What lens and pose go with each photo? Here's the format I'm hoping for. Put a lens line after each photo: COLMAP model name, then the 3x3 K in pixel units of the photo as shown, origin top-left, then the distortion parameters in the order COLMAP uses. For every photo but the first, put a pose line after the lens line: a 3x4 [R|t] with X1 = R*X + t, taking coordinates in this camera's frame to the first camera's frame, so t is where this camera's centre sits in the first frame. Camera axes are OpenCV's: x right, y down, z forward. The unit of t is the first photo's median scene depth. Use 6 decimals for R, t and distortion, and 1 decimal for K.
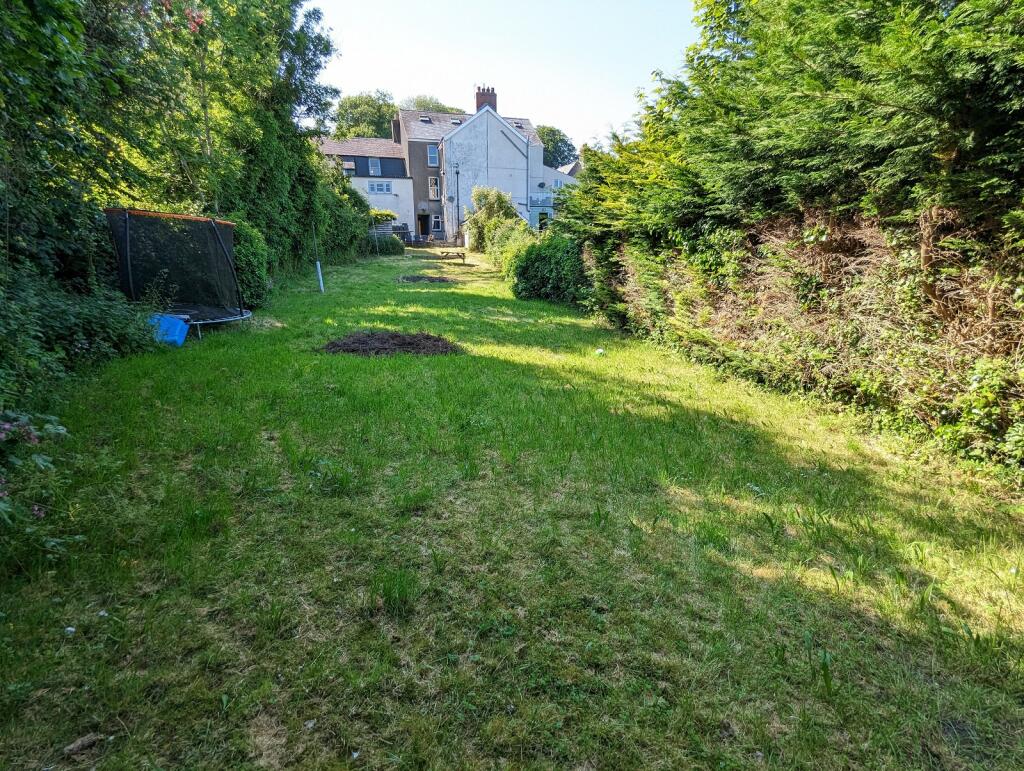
lens RADIAL K [[488.1, 0, 513.5], [0, 488.1, 386.0], [0, 0, 1]] dist [0.004630, -0.000298]
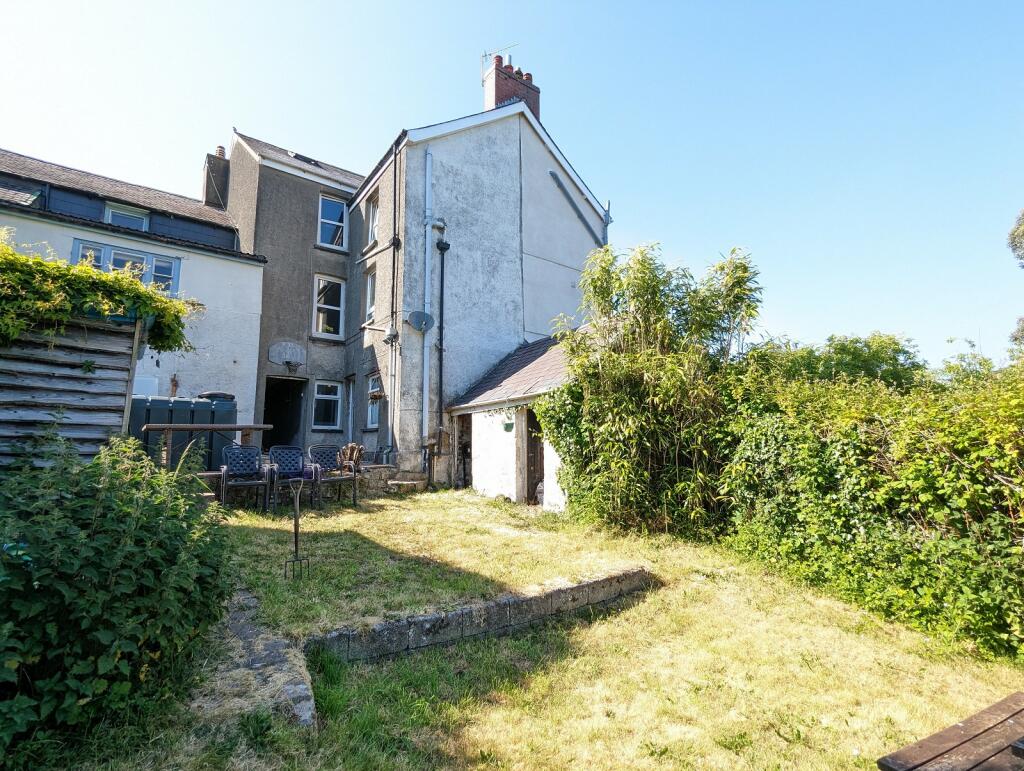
lens RADIAL K [[488.1, 0, 514.4], [0, 488.1, 385.7], [0, 0, 1]] dist [0.004630, -0.000298]
pose [[0.926898, 0.044358, 0.372682, -0.178712], [0.112725, 0.914241, -0.389175, -0.231733], [-0.357985, 0.402736, 0.842408, 0.752265]]
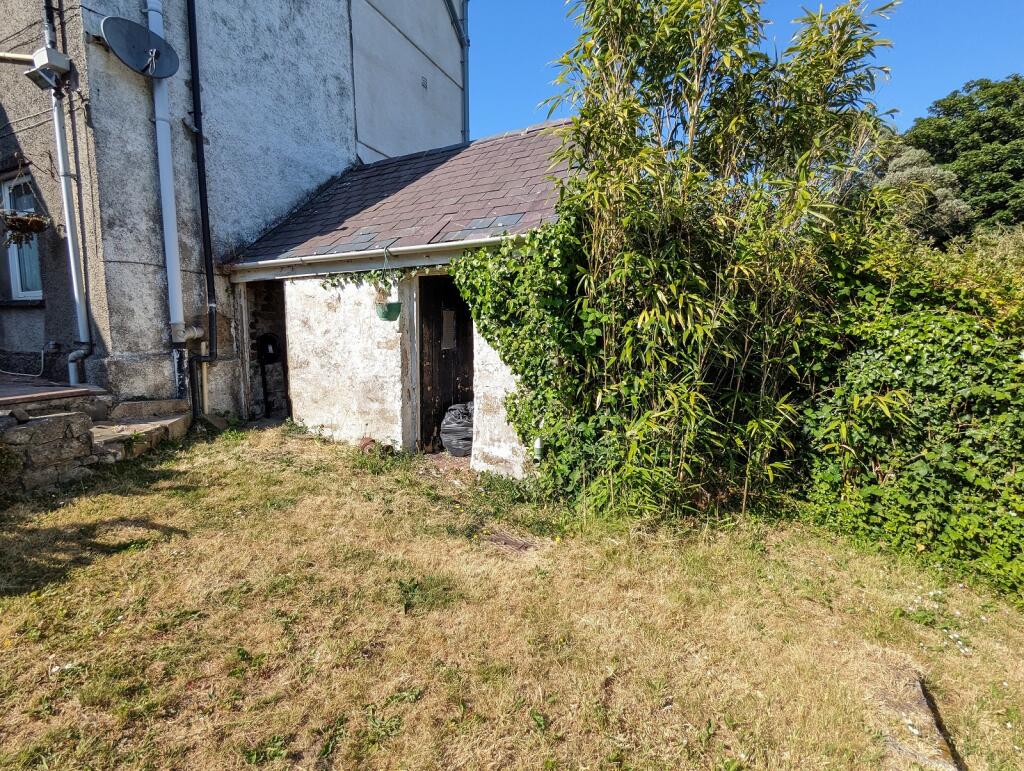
lens RADIAL K [[488.1, 0, 508.0], [0, 488.1, 386.0], [0, 0, 1]] dist [0.004630, -0.000298]
pose [[0.652526, -0.079418, 0.753593, -0.164058], [0.210738, 0.974280, -0.079800, -0.272132], [-0.727873, 0.210882, 0.652480, 0.865345]]
